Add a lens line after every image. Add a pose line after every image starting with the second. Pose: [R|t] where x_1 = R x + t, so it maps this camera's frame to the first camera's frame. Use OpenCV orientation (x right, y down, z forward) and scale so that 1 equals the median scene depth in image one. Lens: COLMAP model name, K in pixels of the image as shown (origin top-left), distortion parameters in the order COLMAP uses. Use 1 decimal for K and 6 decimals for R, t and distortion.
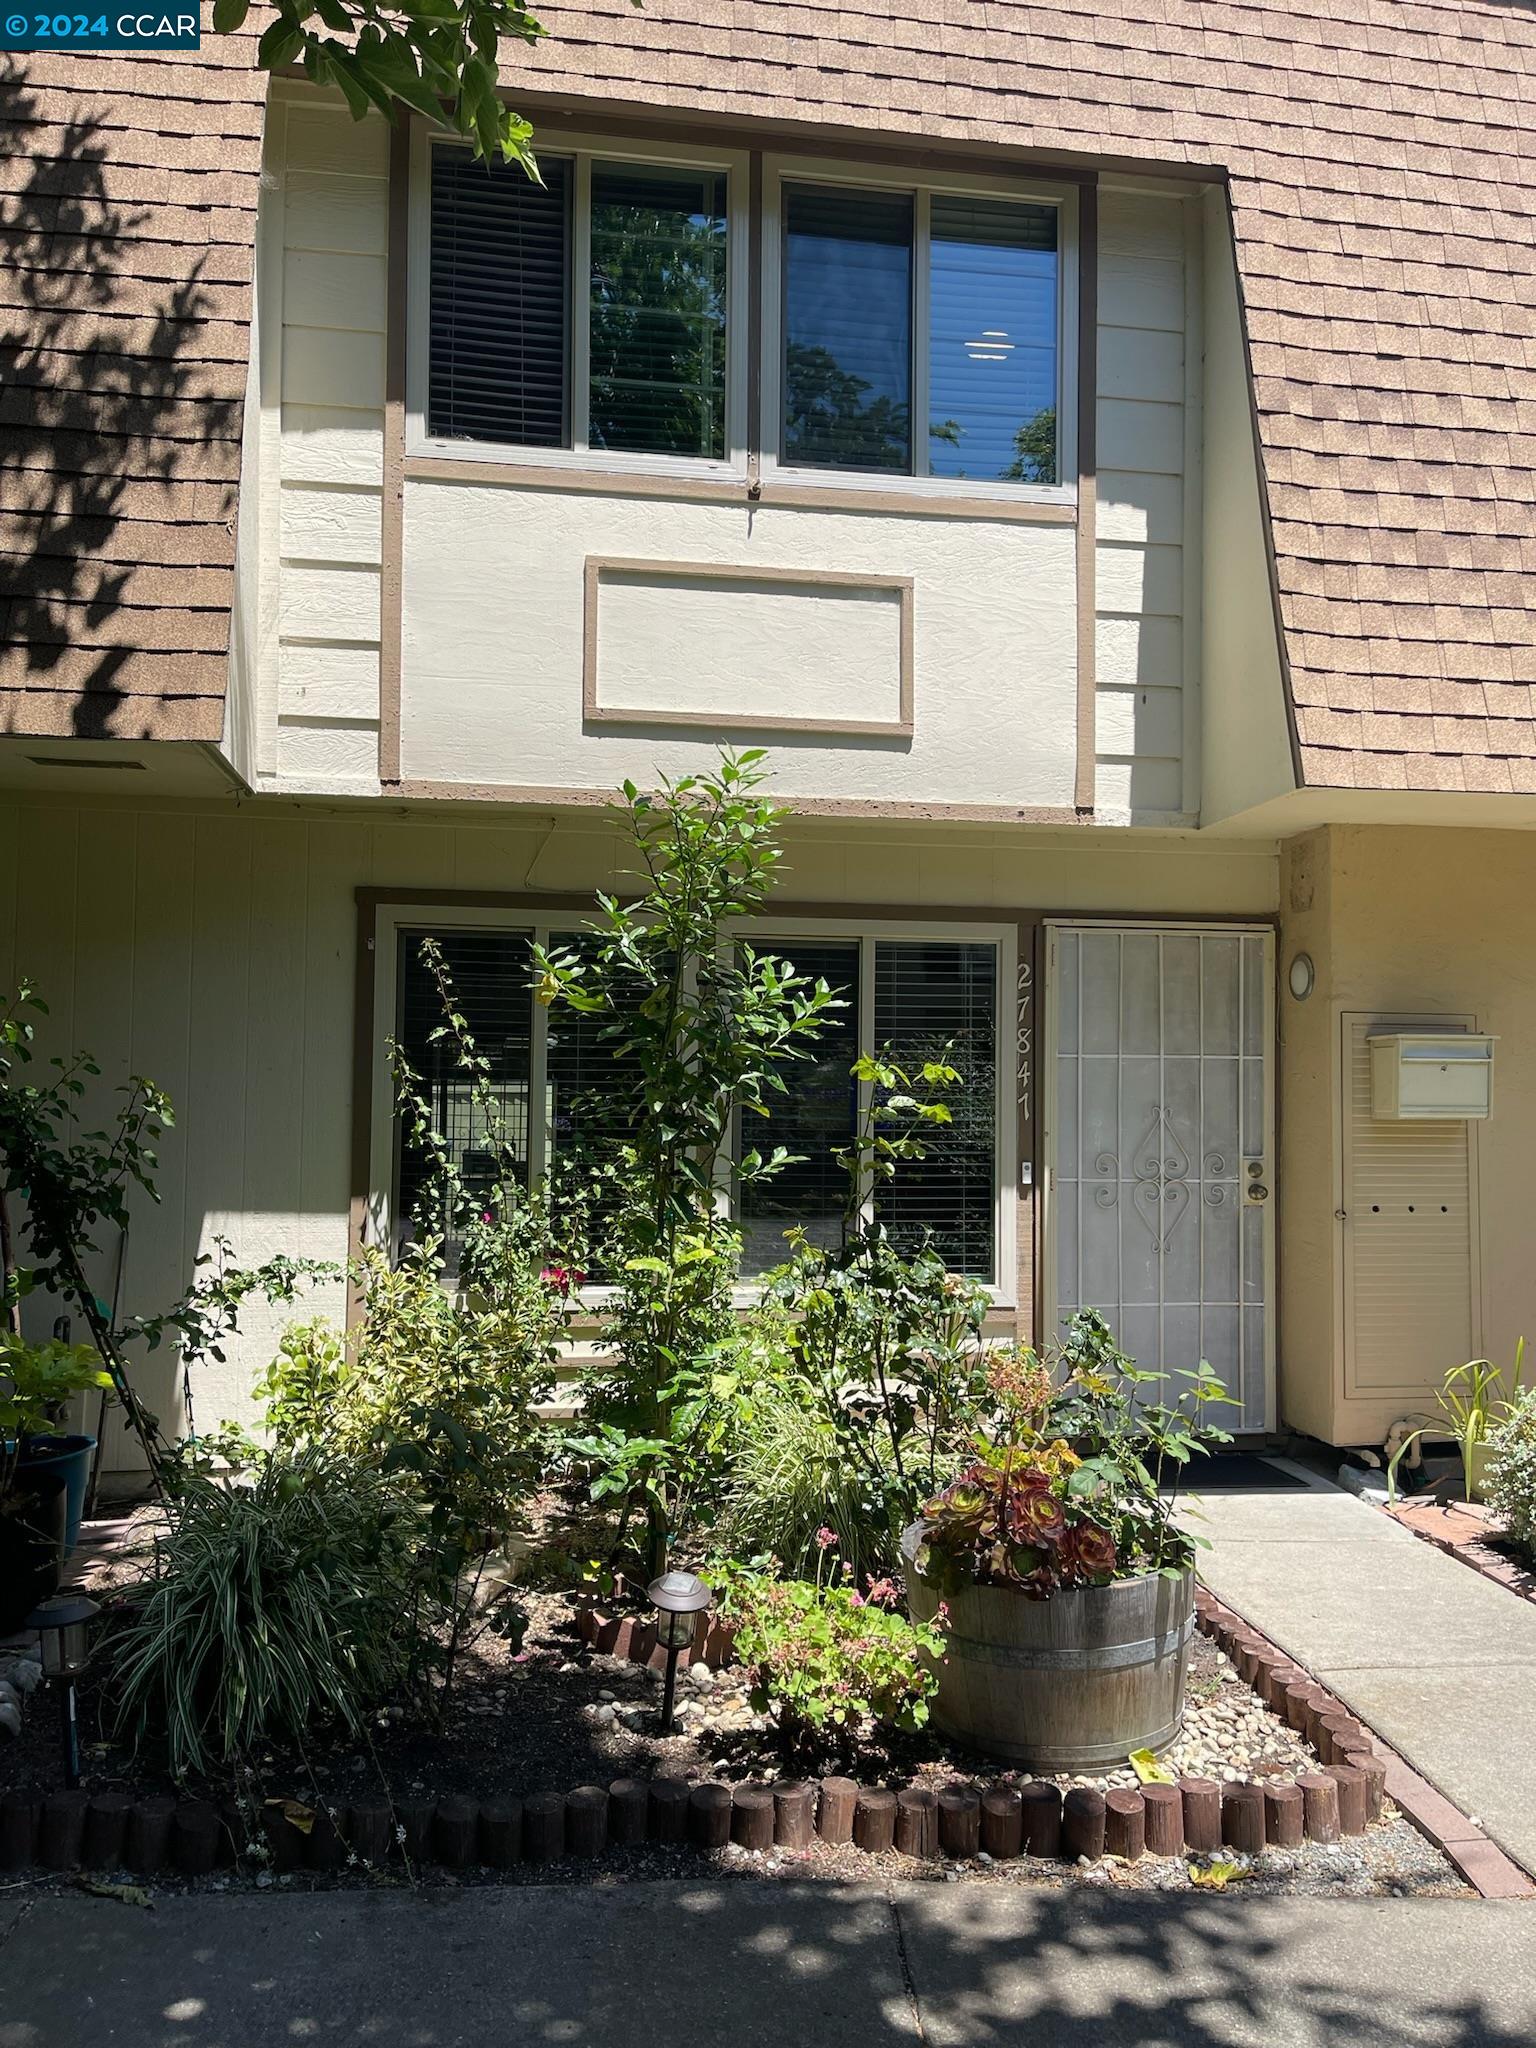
lens RADIAL K [[1529.1, 0, 773.9], [0, 1529.1, 1059.9], [0, 0, 1]] dist [0.078492, -0.122015]
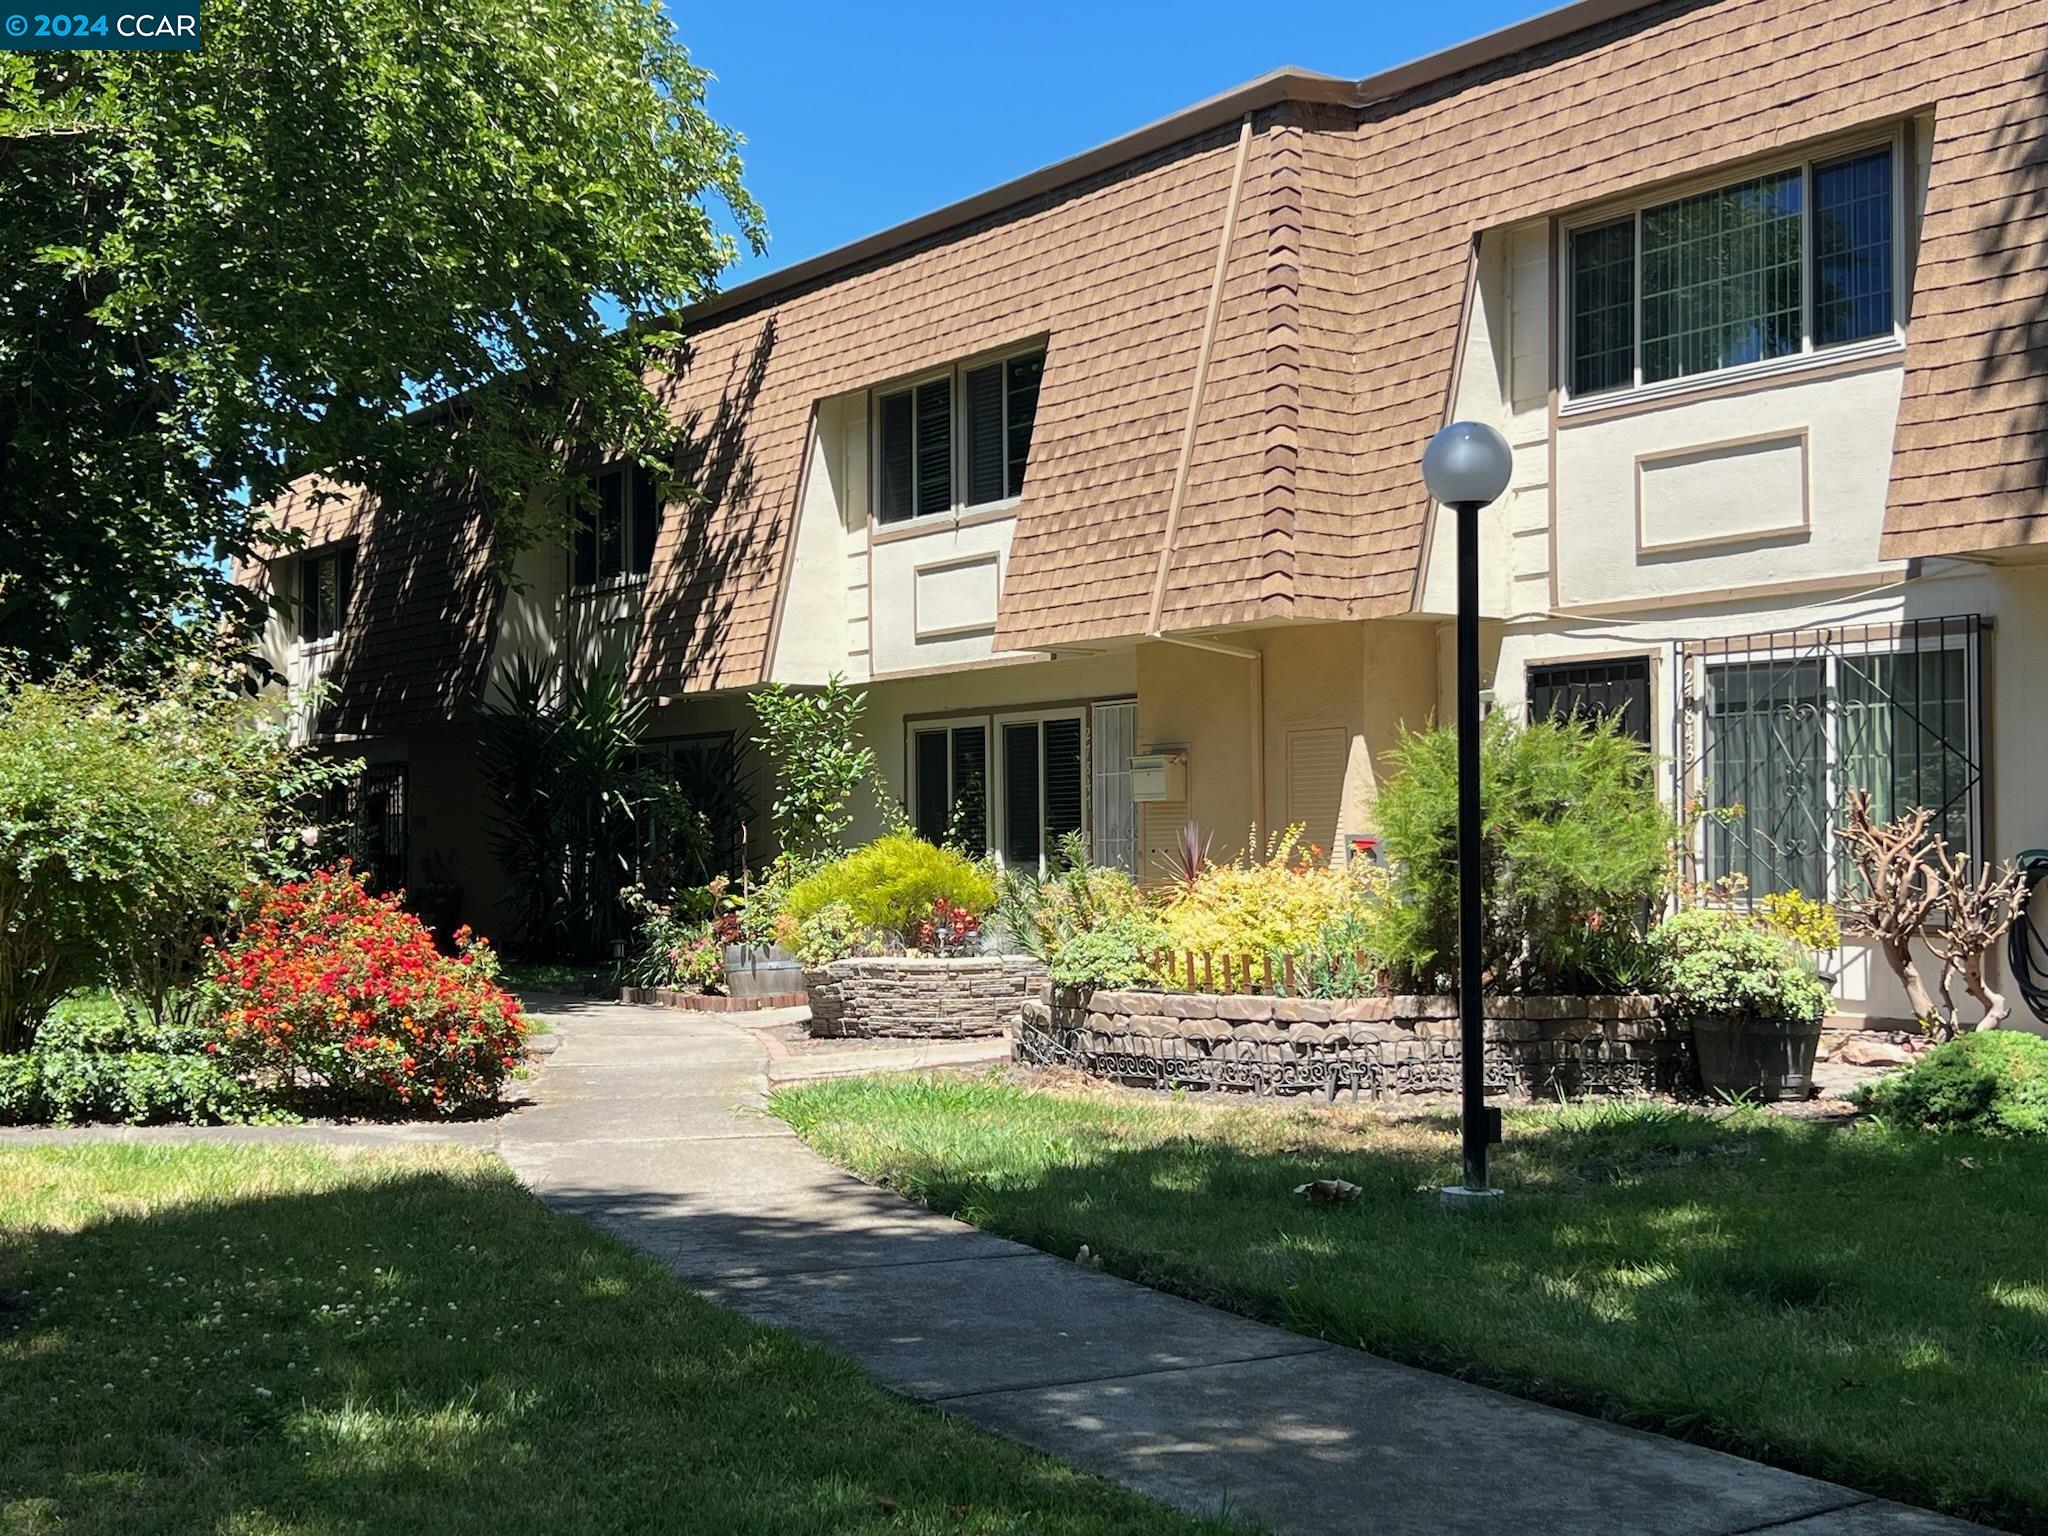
lens RADIAL K [[2448.7, 0, 1021.2], [0, 2448.7, 850.4], [0, 0, 1]] dist [-0.010934, -0.066711]
pose [[0.453441, -0.016632, -0.891131, 3.061061], [0.039237, 0.999229, 0.001316, 0.089671], [0.890422, -0.035562, 0.453744, -0.491857]]
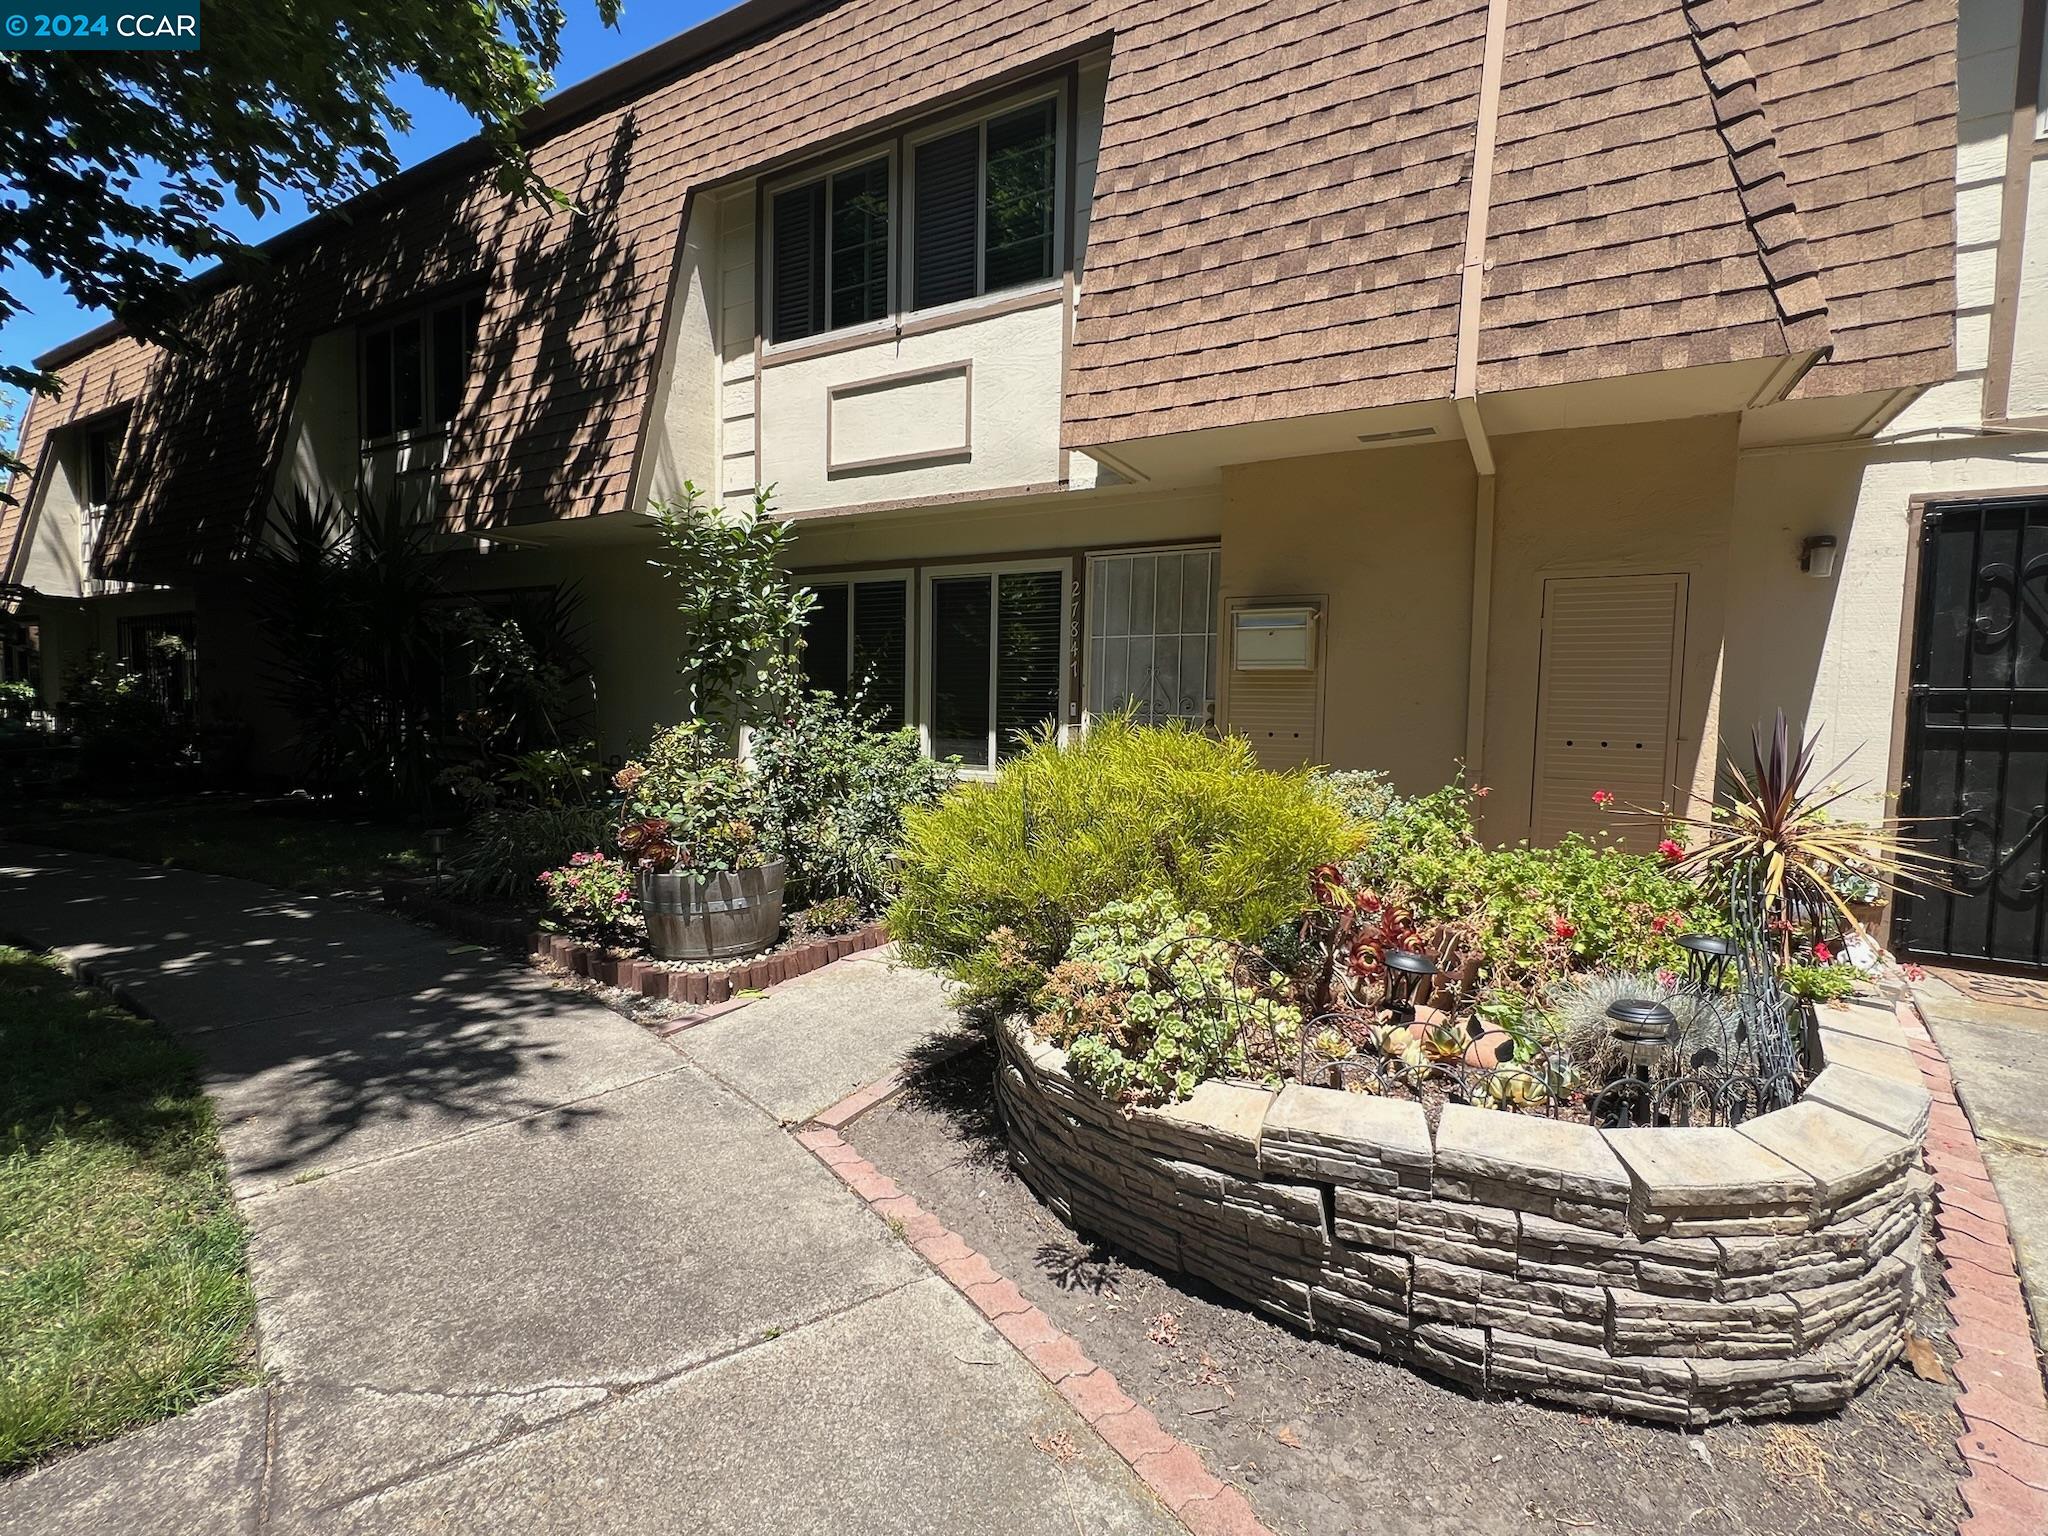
lens RADIAL K [[921.8, 0, 1019.3], [0, 921.8, 764.9], [0, 0, 1]] dist [-0.002791, -0.000321]
pose [[0.780373, 0.045703, -0.623642, 0.798200], [0.006789, 0.996648, 0.081533, 0.056025], [0.625278, -0.067860, 0.777446, 0.203738]]
